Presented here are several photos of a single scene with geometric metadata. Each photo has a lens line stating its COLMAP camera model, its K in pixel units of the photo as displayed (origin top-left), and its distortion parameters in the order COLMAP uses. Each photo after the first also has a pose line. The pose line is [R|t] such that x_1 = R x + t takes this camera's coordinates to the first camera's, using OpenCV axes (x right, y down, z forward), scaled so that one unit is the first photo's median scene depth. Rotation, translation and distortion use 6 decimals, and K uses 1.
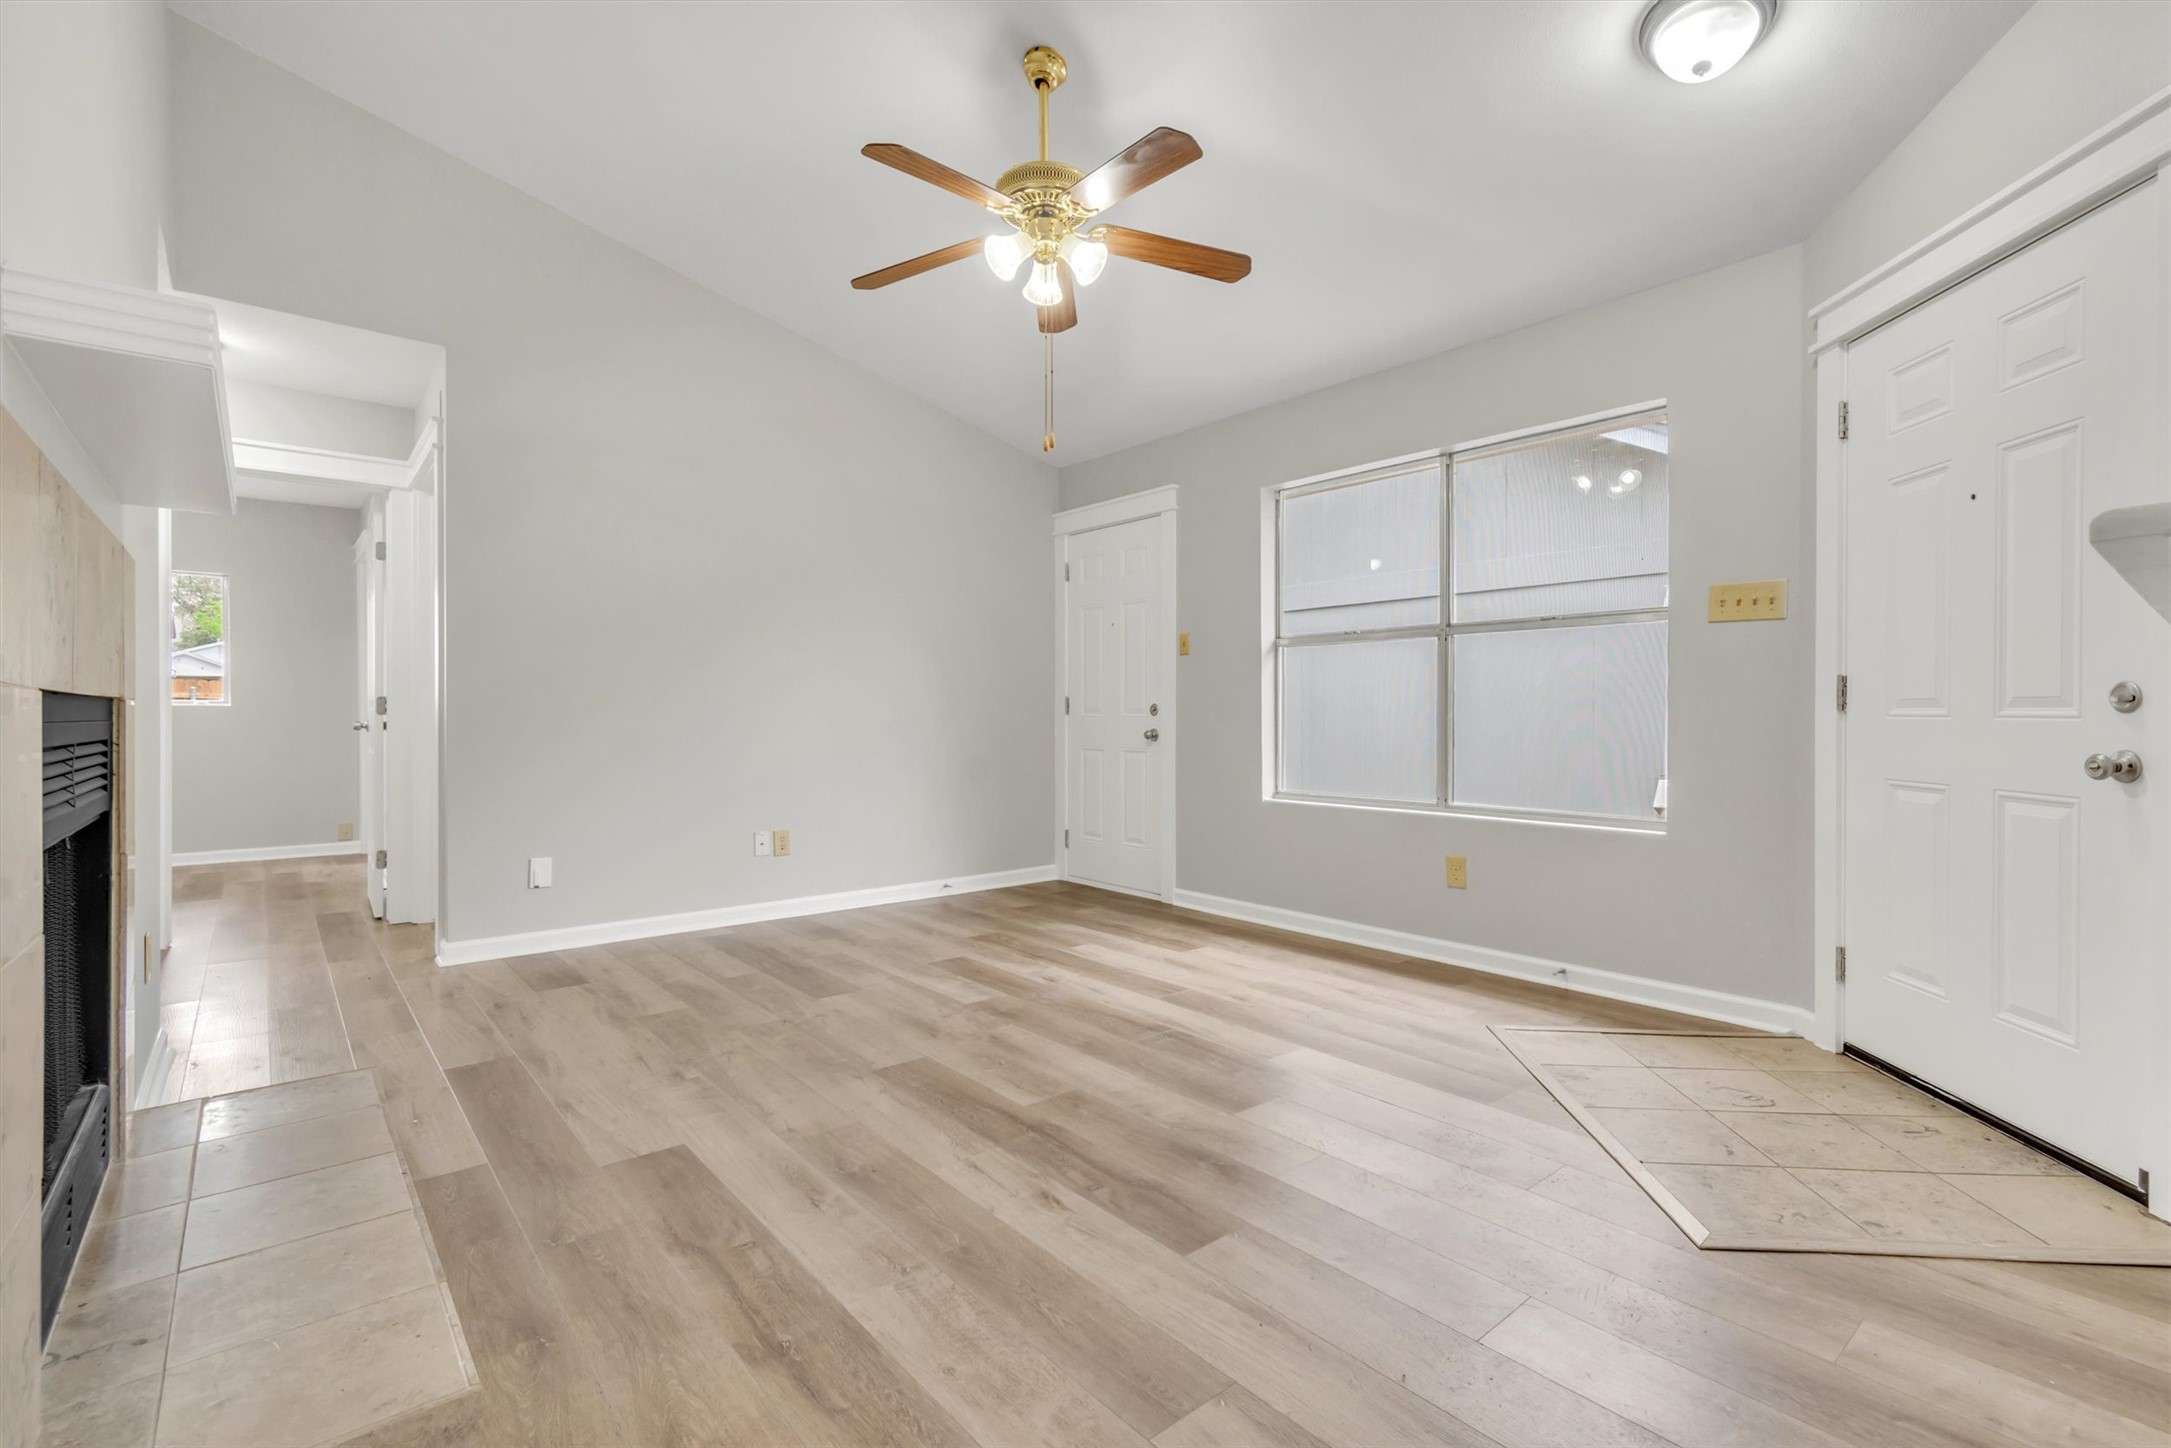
lens RADIAL K [[978.6, 0, 1085.5], [0, 978.6, 724.0], [0, 0, 1]] dist [0.008820, -0.000539]
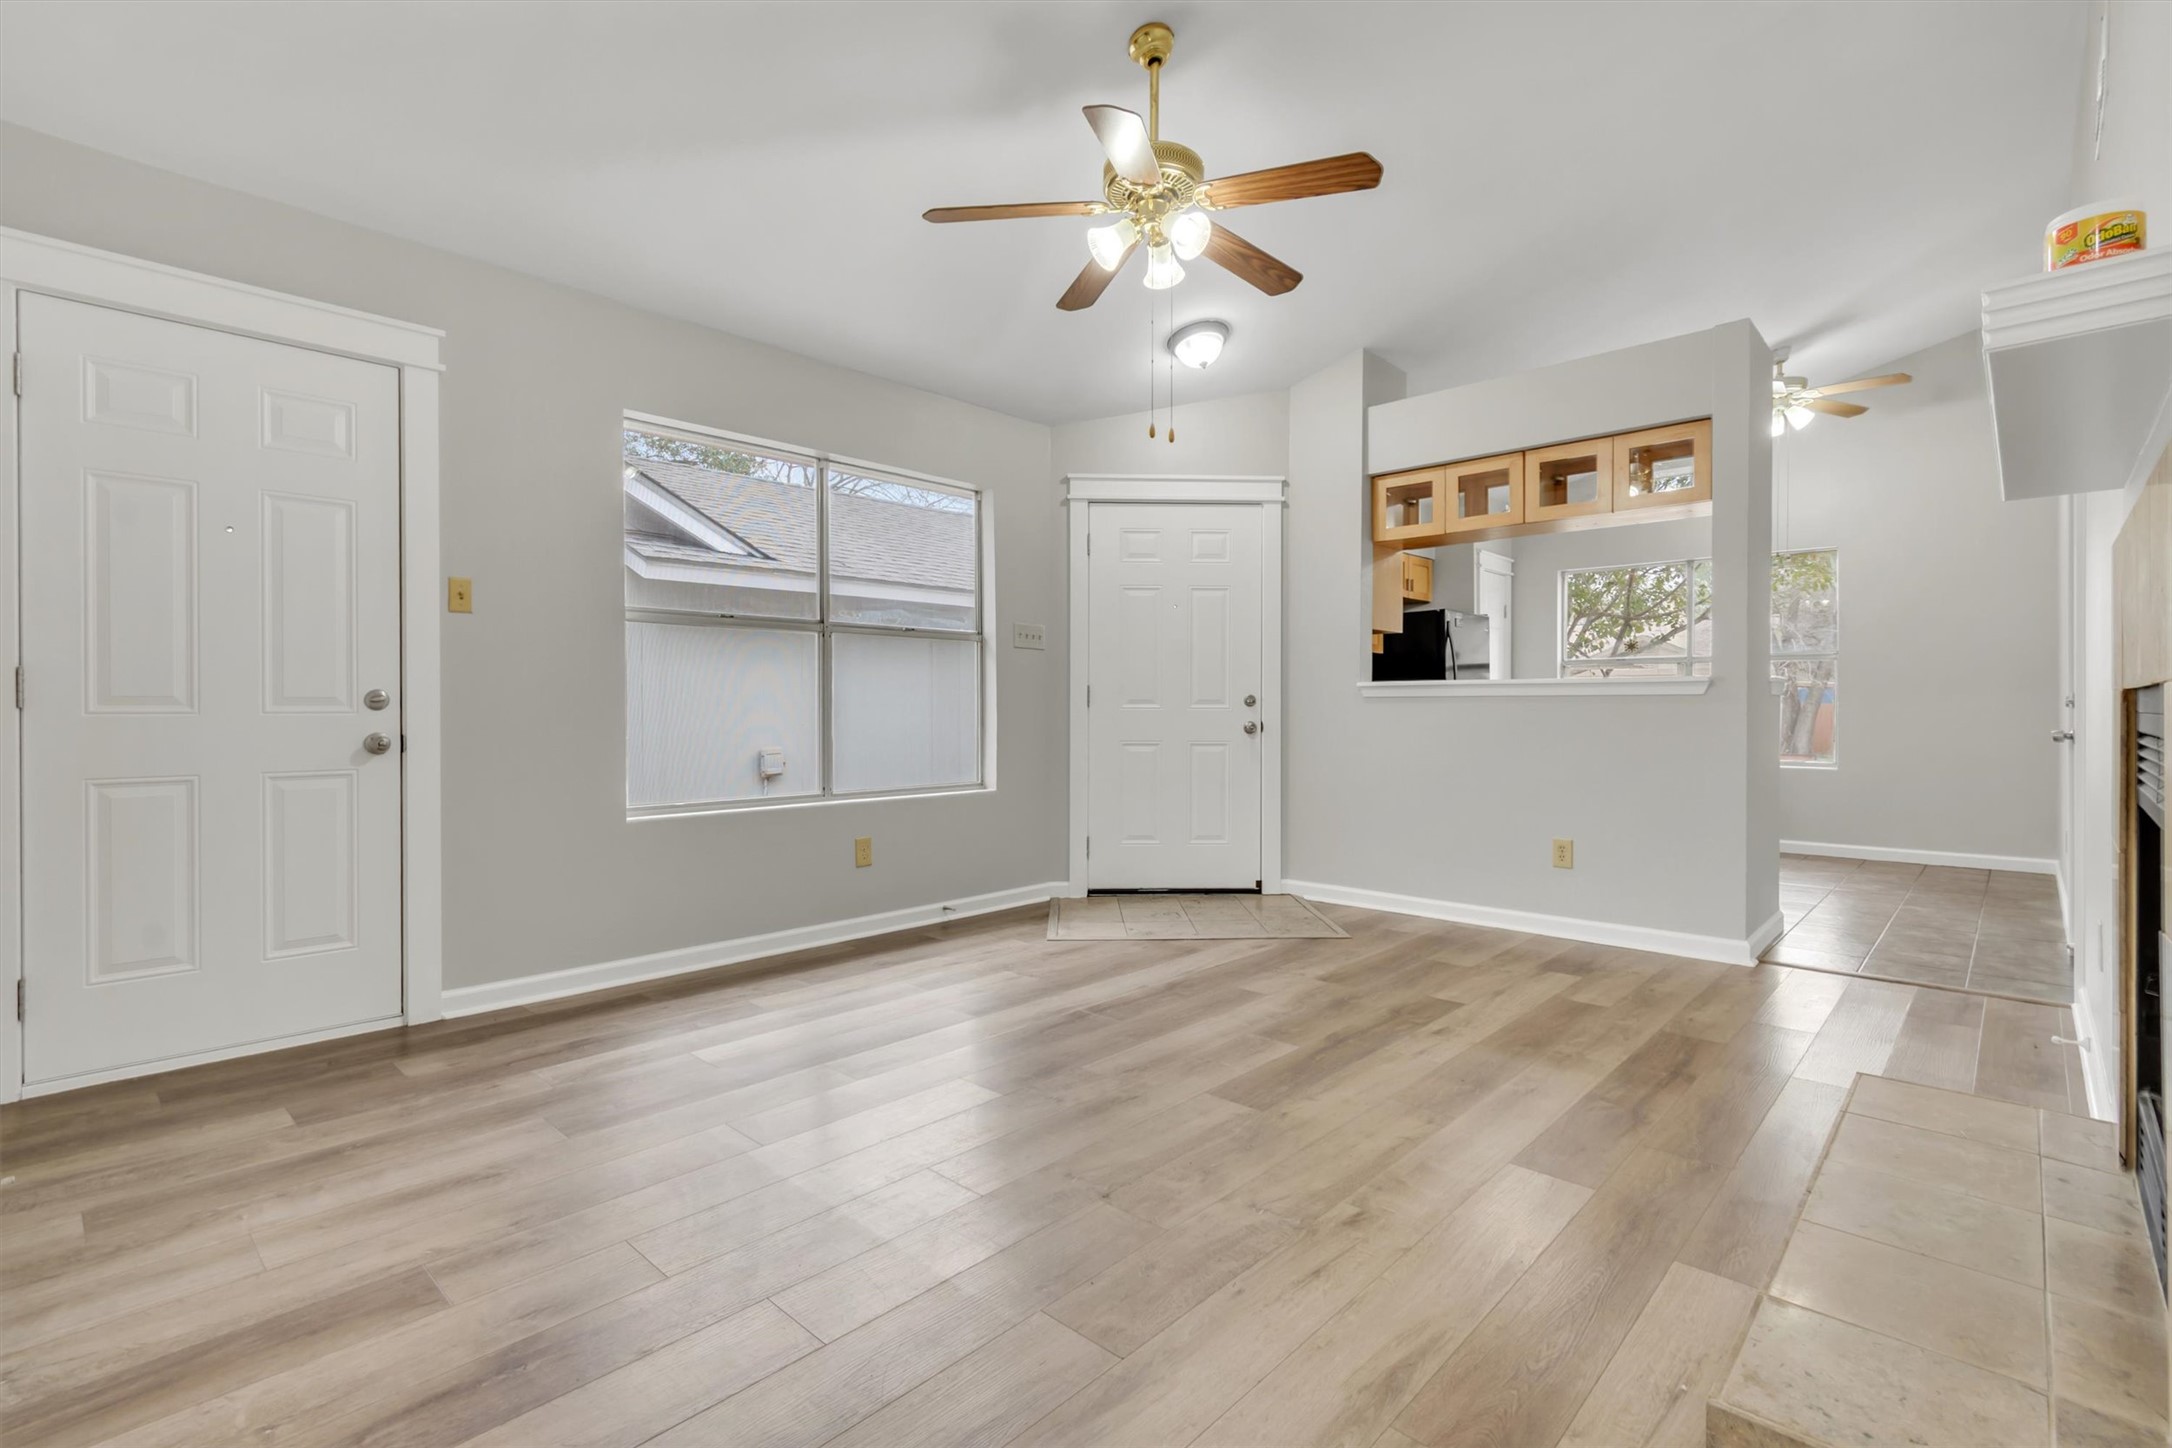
lens RADIAL K [[1000.3, 0, 1109.7], [0, 1000.3, 713.9], [0, 0, 1]] dist [0.001116, 0.000537]
pose [[-0.131952, -0.004744, 0.991245, -1.034087], [0.011215, 0.999917, 0.006278, -0.008356], [-0.991193, 0.011945, -0.131888, 1.188958]]
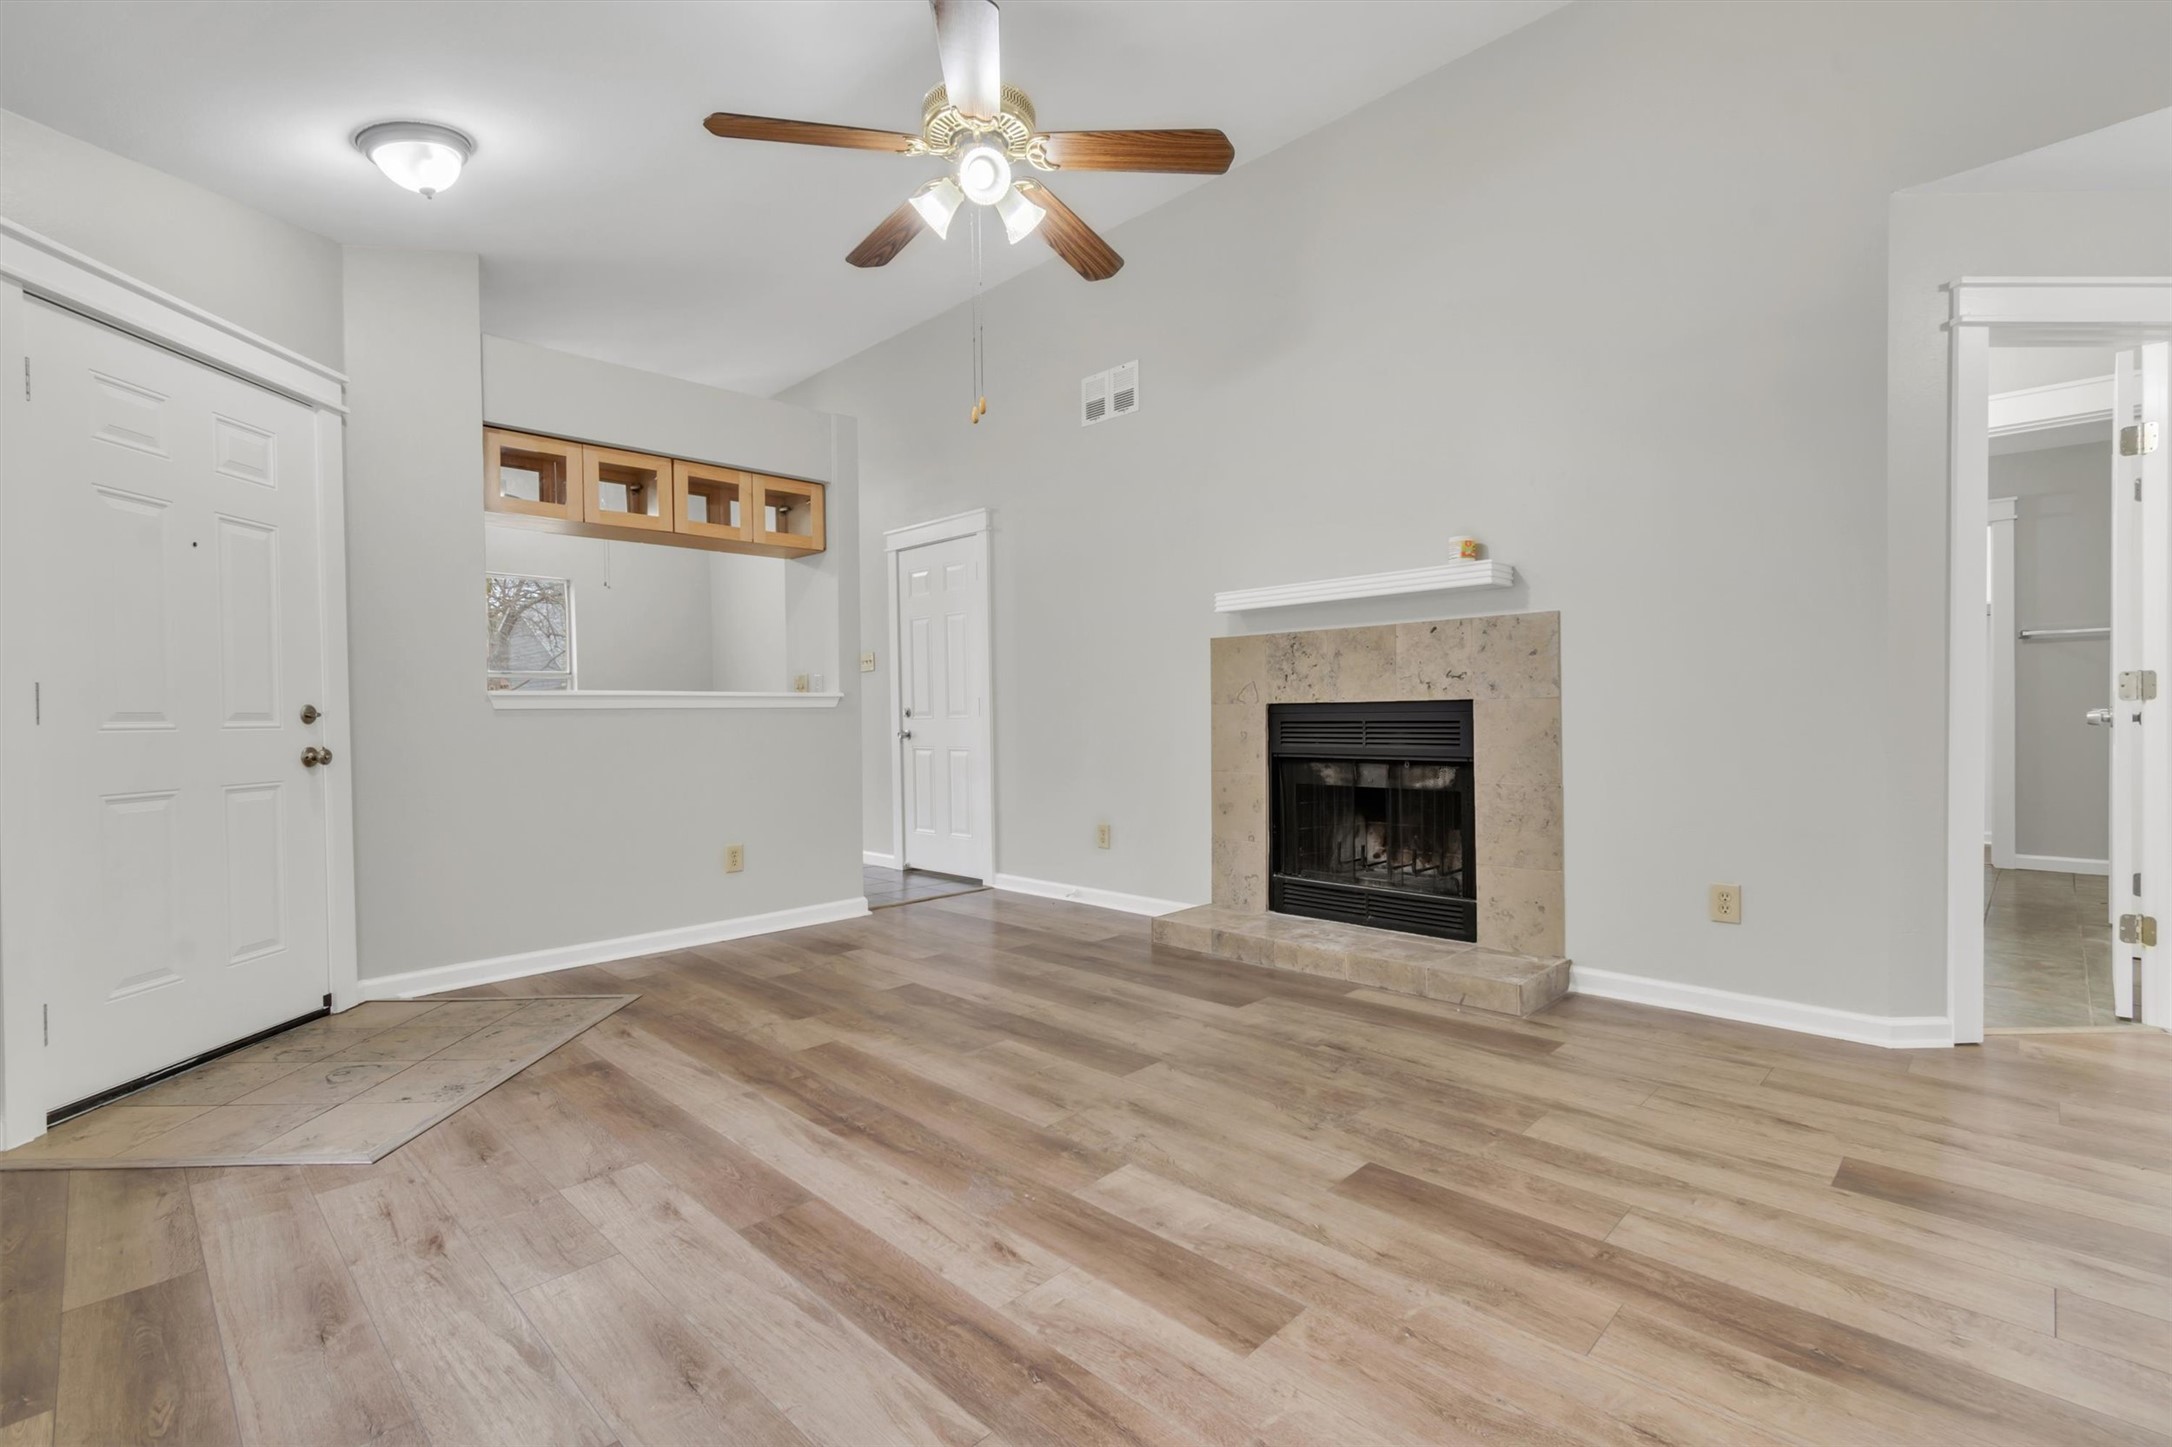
lens RADIAL K [[979.0, 0, 1086.0], [0, 979.0, 723.5], [0, 0, 1]] dist [0.008820, -0.000539]
pose [[-0.995244, 0.016082, -0.096075, -0.043900], [0.014146, 0.999684, 0.020801, -0.018645], [0.096379, 0.019343, -0.995157, 1.907521]]
